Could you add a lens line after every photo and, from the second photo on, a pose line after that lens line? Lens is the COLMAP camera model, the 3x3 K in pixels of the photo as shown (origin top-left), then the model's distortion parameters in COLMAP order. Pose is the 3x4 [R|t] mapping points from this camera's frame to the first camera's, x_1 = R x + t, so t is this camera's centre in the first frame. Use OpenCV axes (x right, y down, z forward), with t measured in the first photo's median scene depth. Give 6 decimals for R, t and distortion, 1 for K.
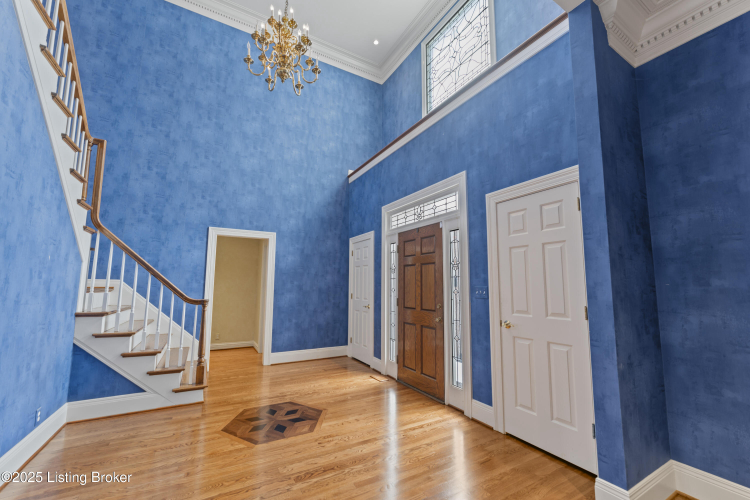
lens RADIAL K [[301.1, 0, 376.2], [0, 301.1, 252.5], [0, 0, 1]] dist [-0.006551, 0.001242]
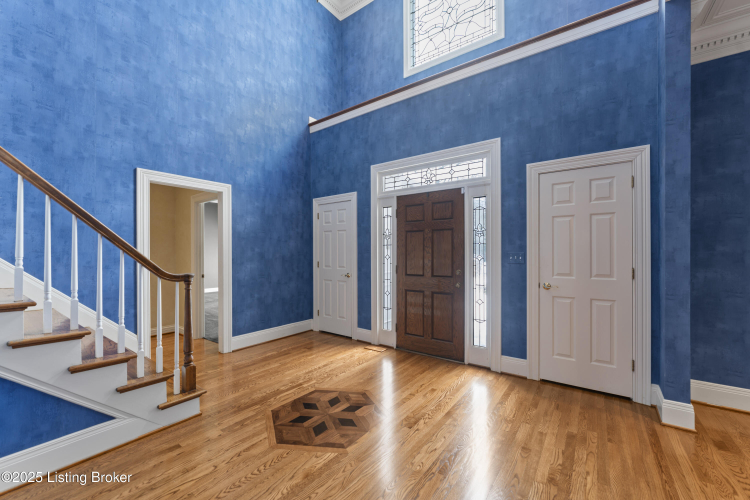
lens RADIAL K [[301.1, 0, 375.5], [0, 301.1, 251.8], [0, 0, 1]] dist [-0.006551, 0.001242]
pose [[0.914430, -0.006005, 0.404699, -0.421768], [-0.037488, 0.994335, 0.099460, 0.019030], [-0.403004, -0.106120, 0.909025, 0.185759]]
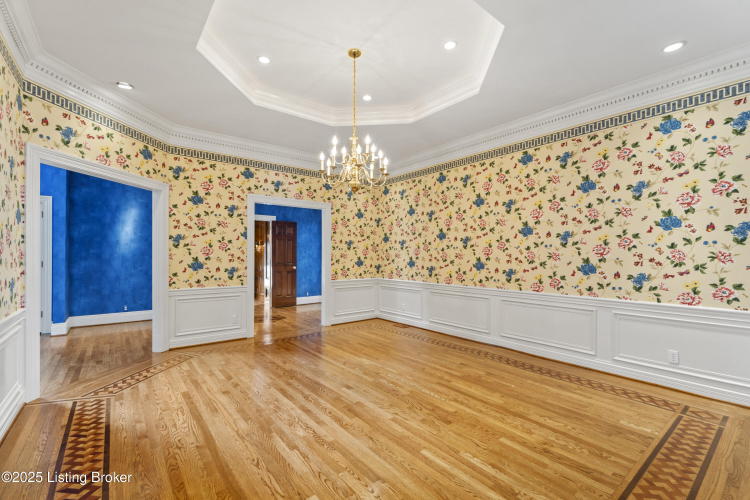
lens RADIAL K [[336.1, 0, 374.0], [0, 336.1, 249.8], [0, 0, 1]] dist [-0.001295, -0.000168]
pose [[-0.143598, 0.000334, 0.989636, -1.206147], [-0.109804, 0.993820, -0.016268, -0.077032], [-0.983526, -0.111002, -0.142674, -0.600542]]
